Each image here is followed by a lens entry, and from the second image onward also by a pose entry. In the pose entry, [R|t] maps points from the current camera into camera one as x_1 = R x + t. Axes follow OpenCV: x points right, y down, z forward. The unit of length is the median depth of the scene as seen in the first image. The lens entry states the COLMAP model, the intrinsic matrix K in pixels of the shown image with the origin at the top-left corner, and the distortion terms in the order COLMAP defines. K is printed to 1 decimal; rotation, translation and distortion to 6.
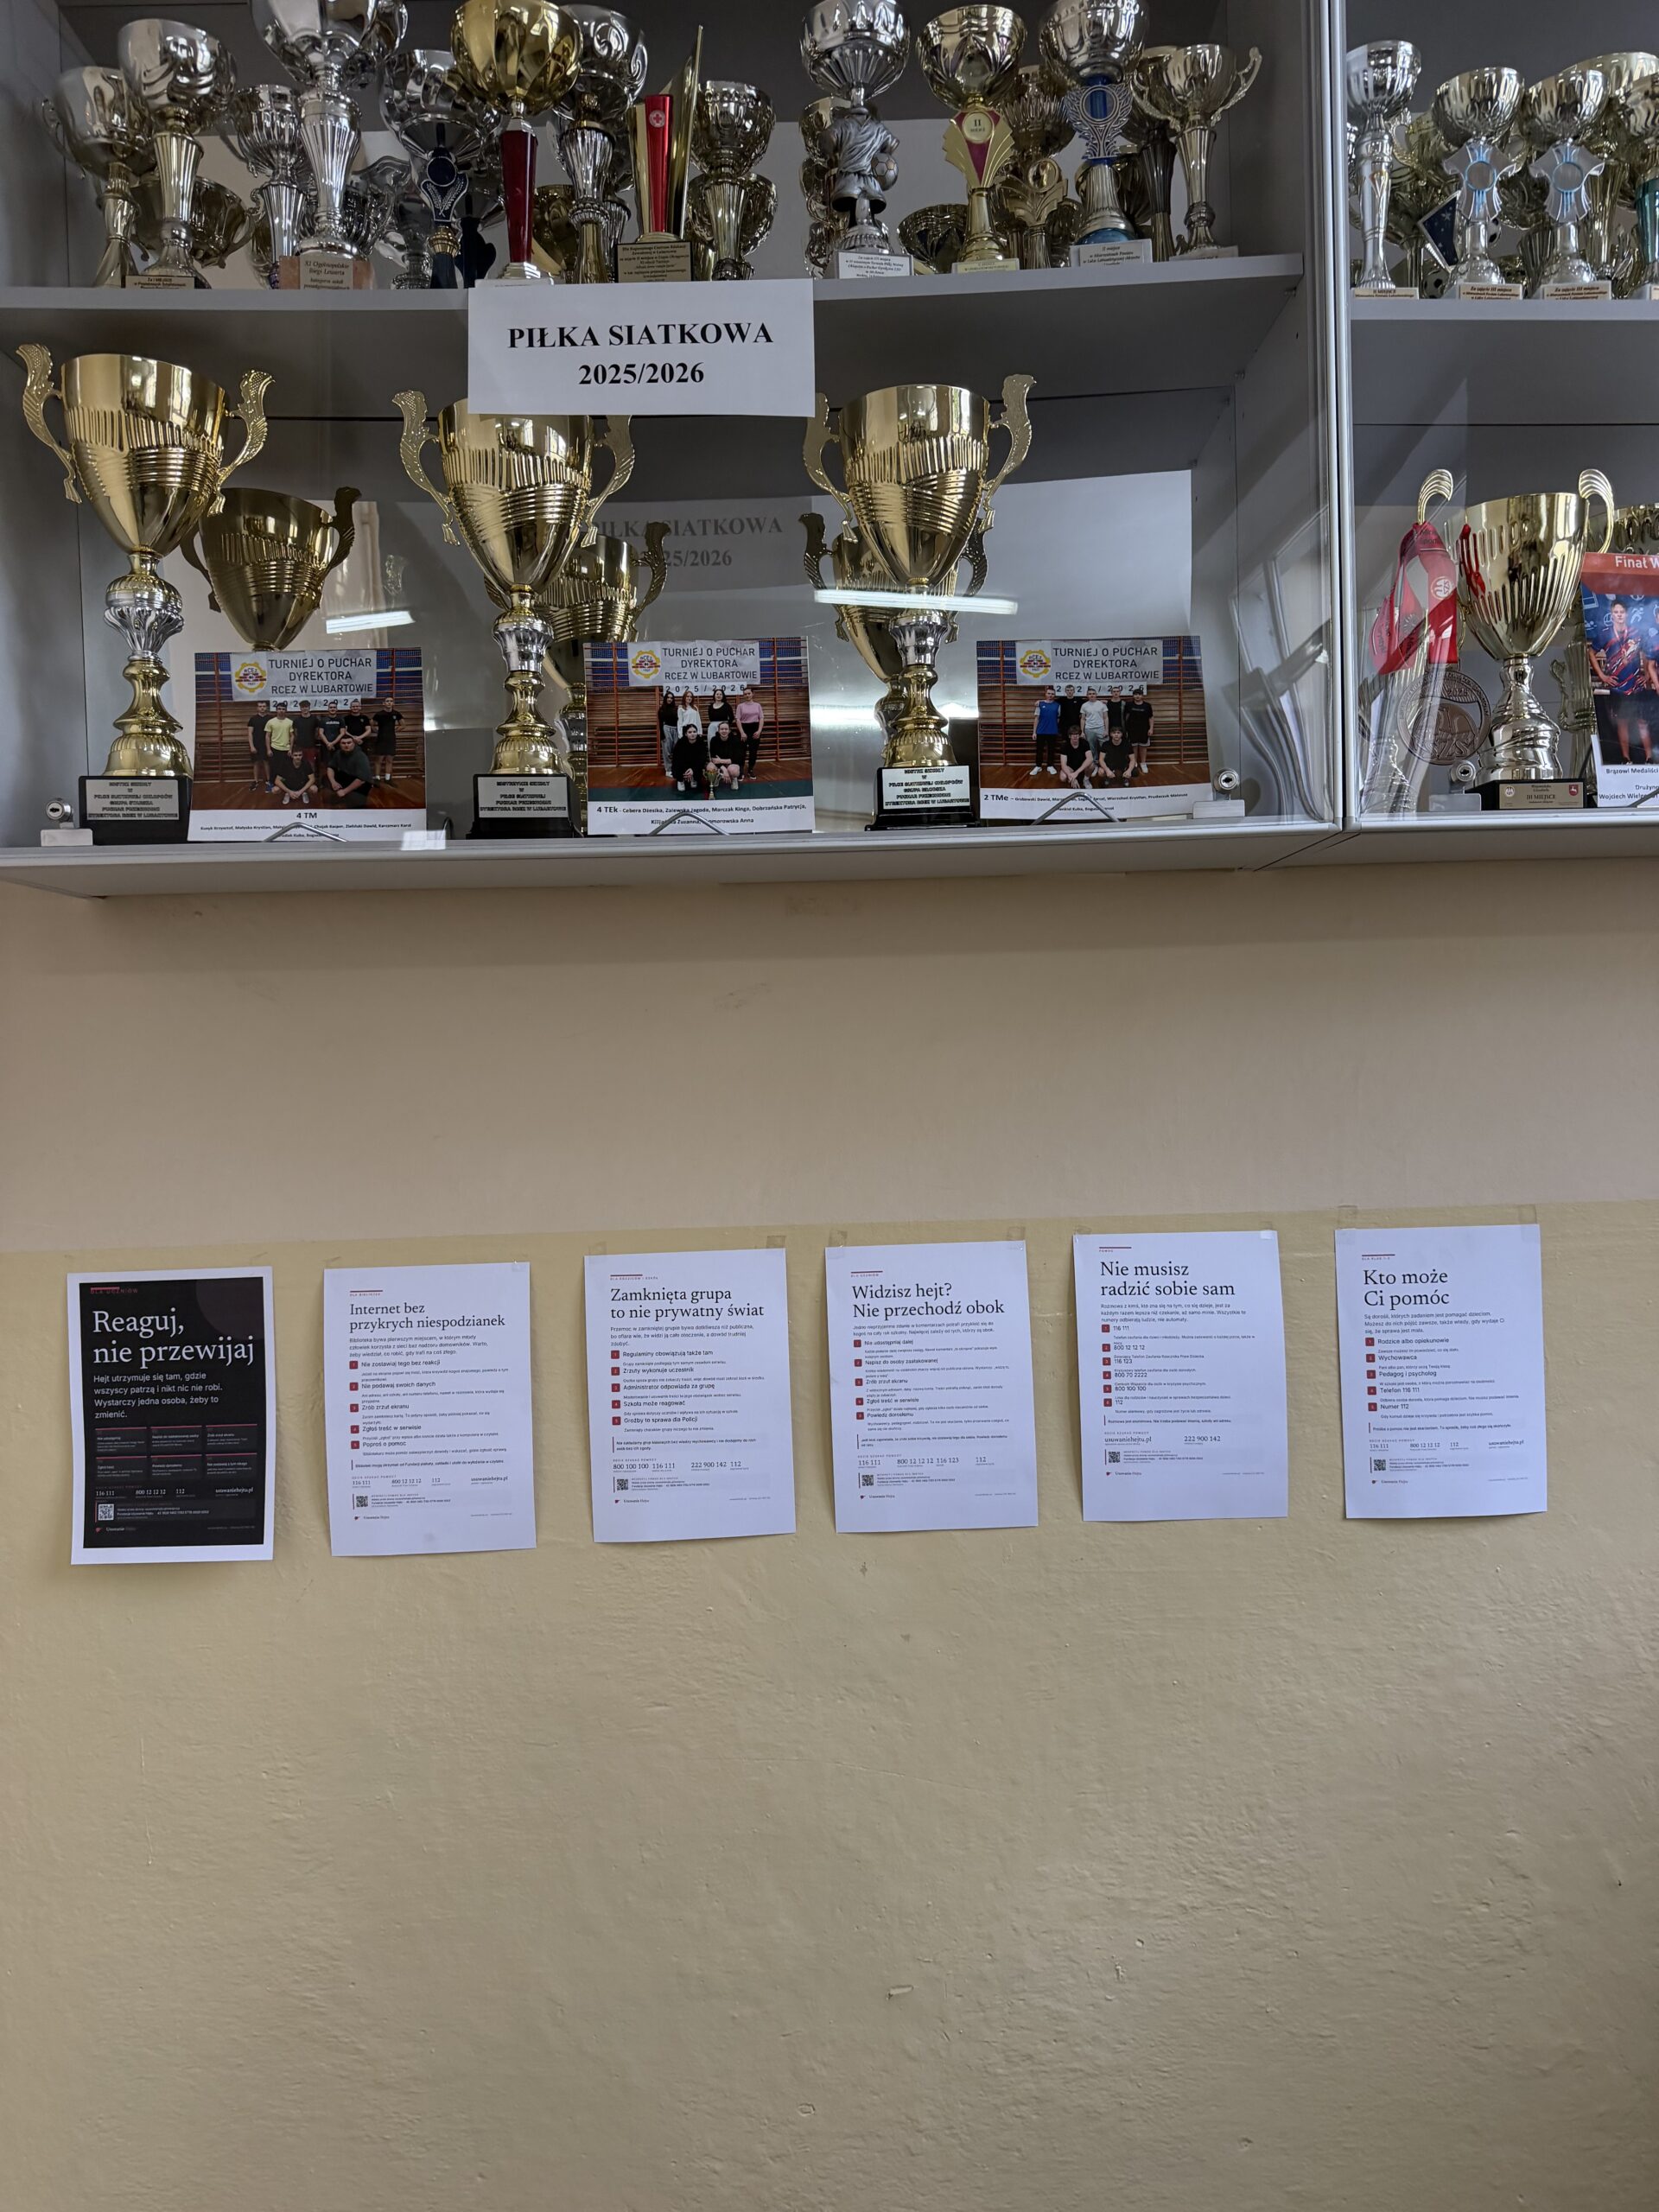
lens RADIAL K [[1563.0, 0, 828.1], [0, 1563.0, 1098.0], [0, 0, 1]] dist [0.029600, -0.029515]
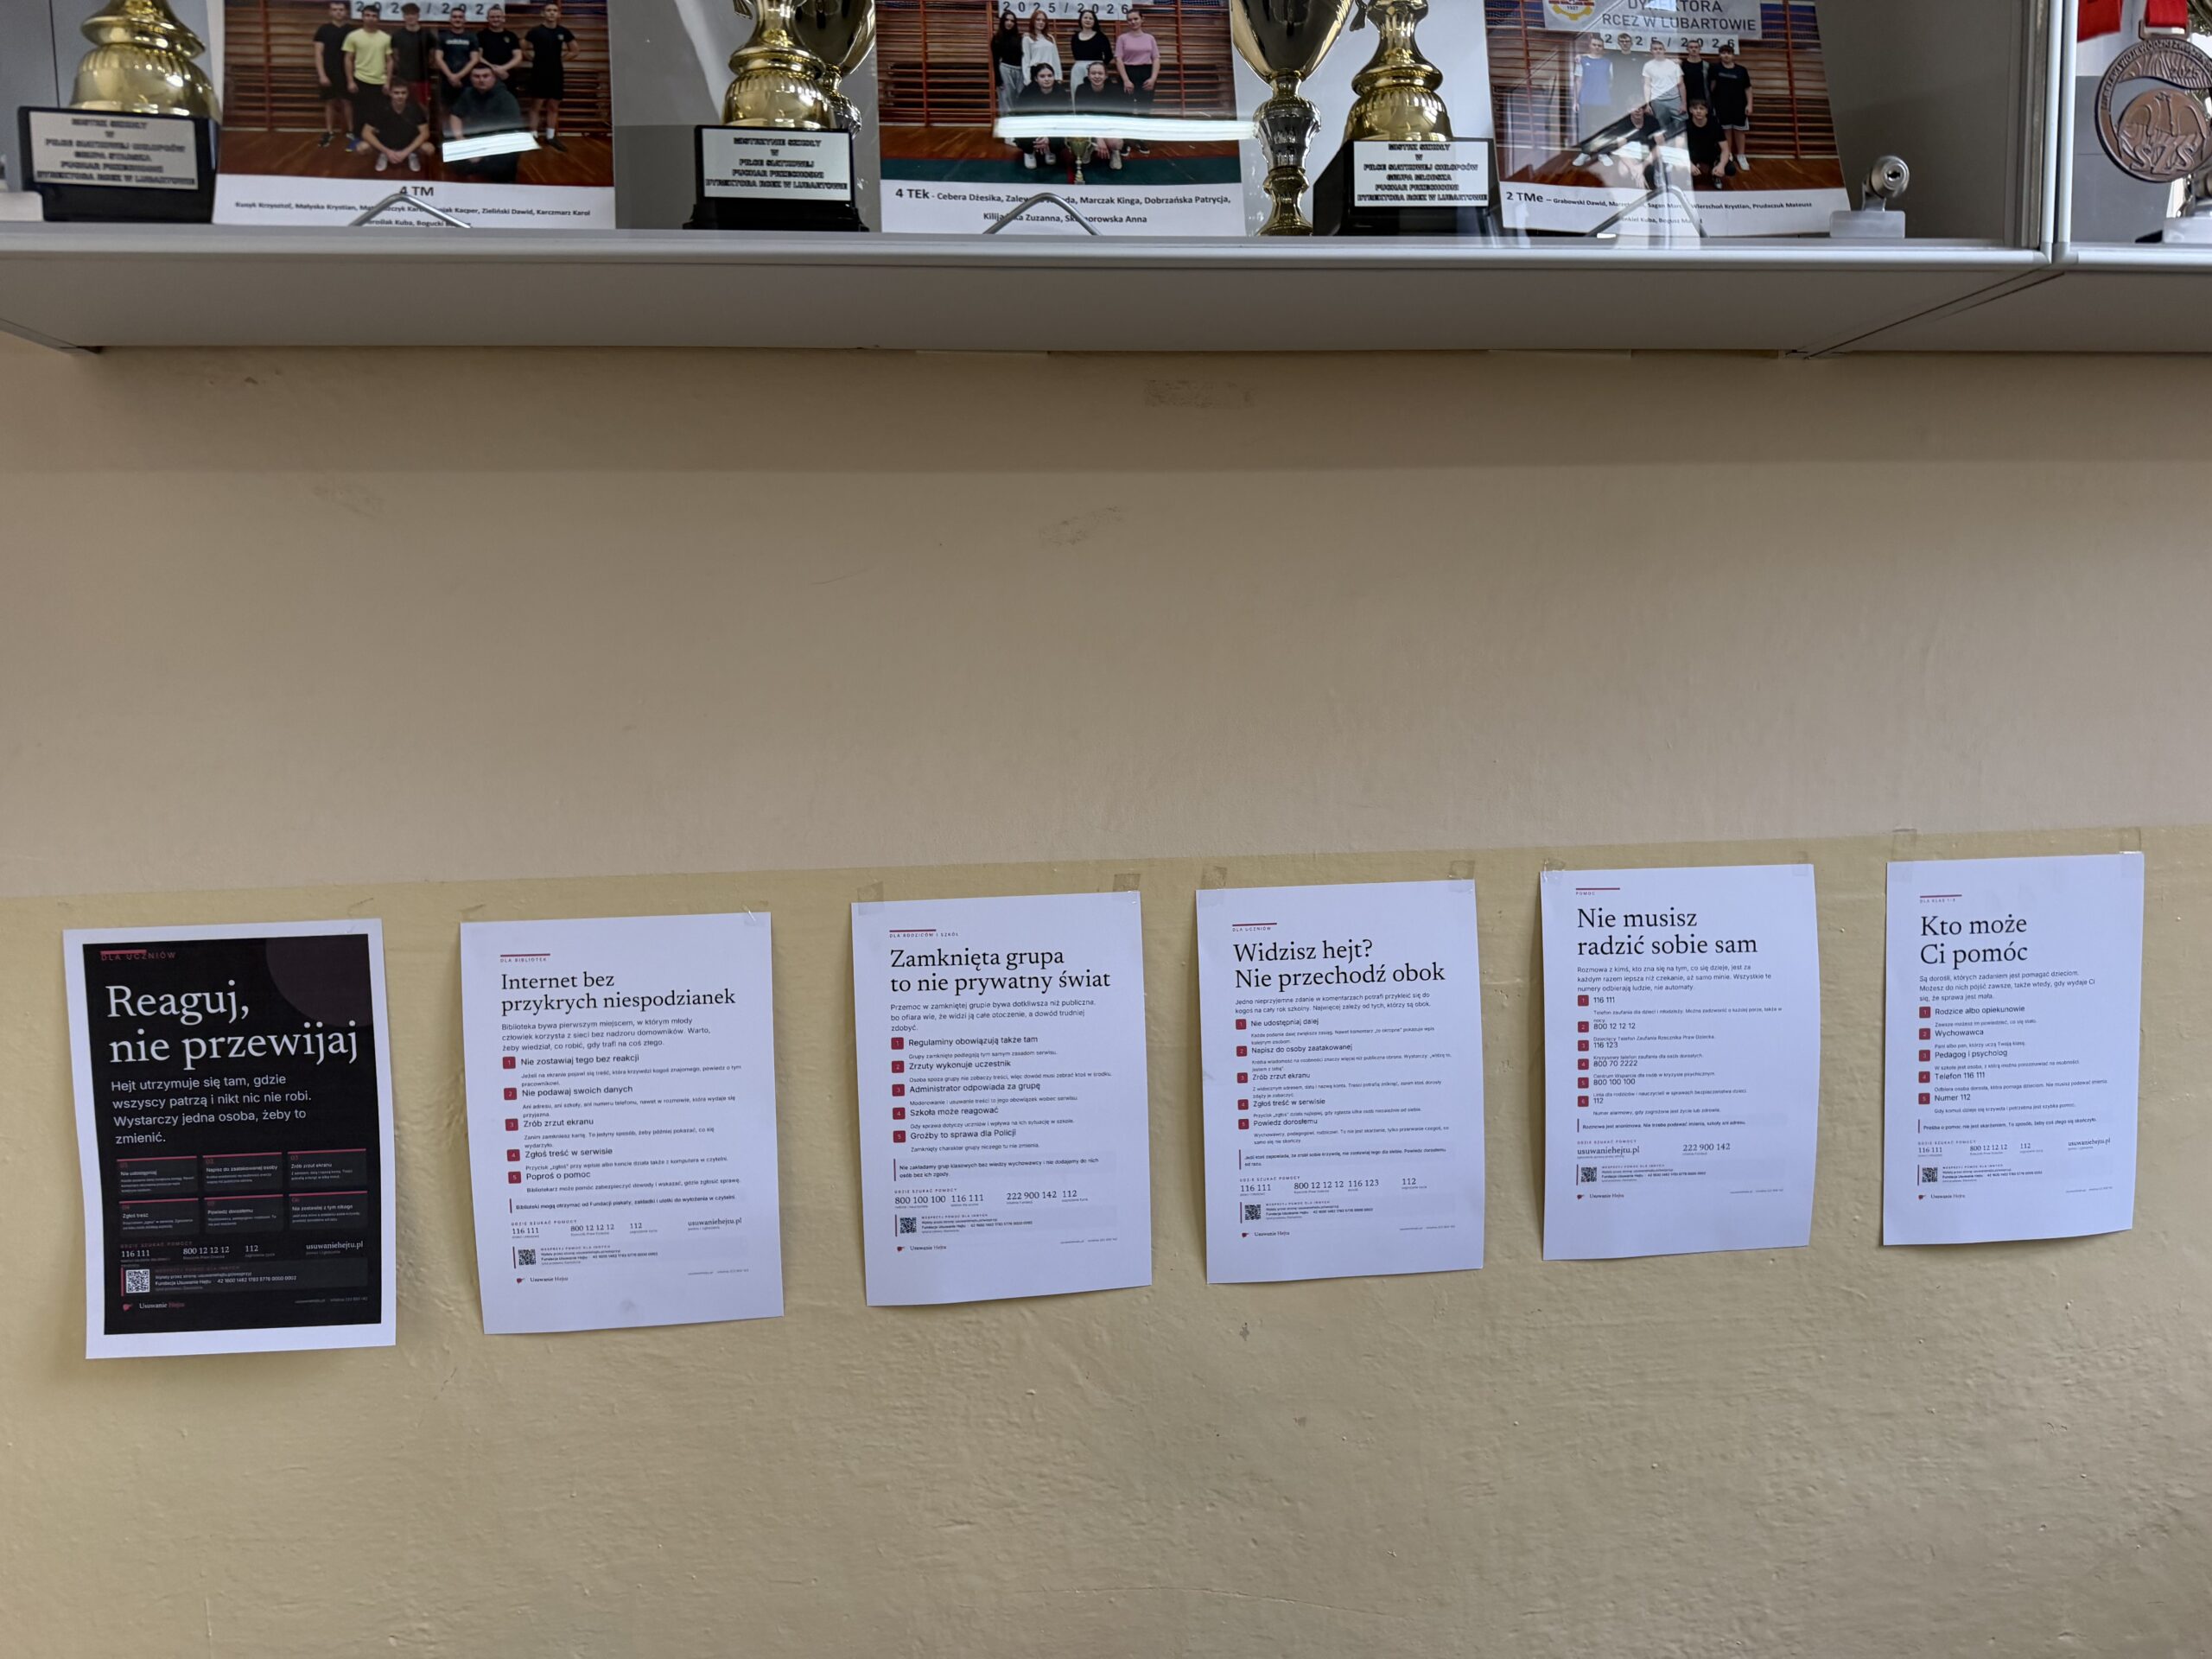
lens RADIAL K [[1563.0, 0, 1102.1], [0, 1563.0, 844.2], [0, 0, 1]] dist [0.029600, -0.029515]
pose [[0.995462, -0.001820, 0.095139, -0.111310], [-0.005835, 0.996768, 0.080120, 0.018877], [-0.094977, -0.080312, 0.992235, 0.306517]]
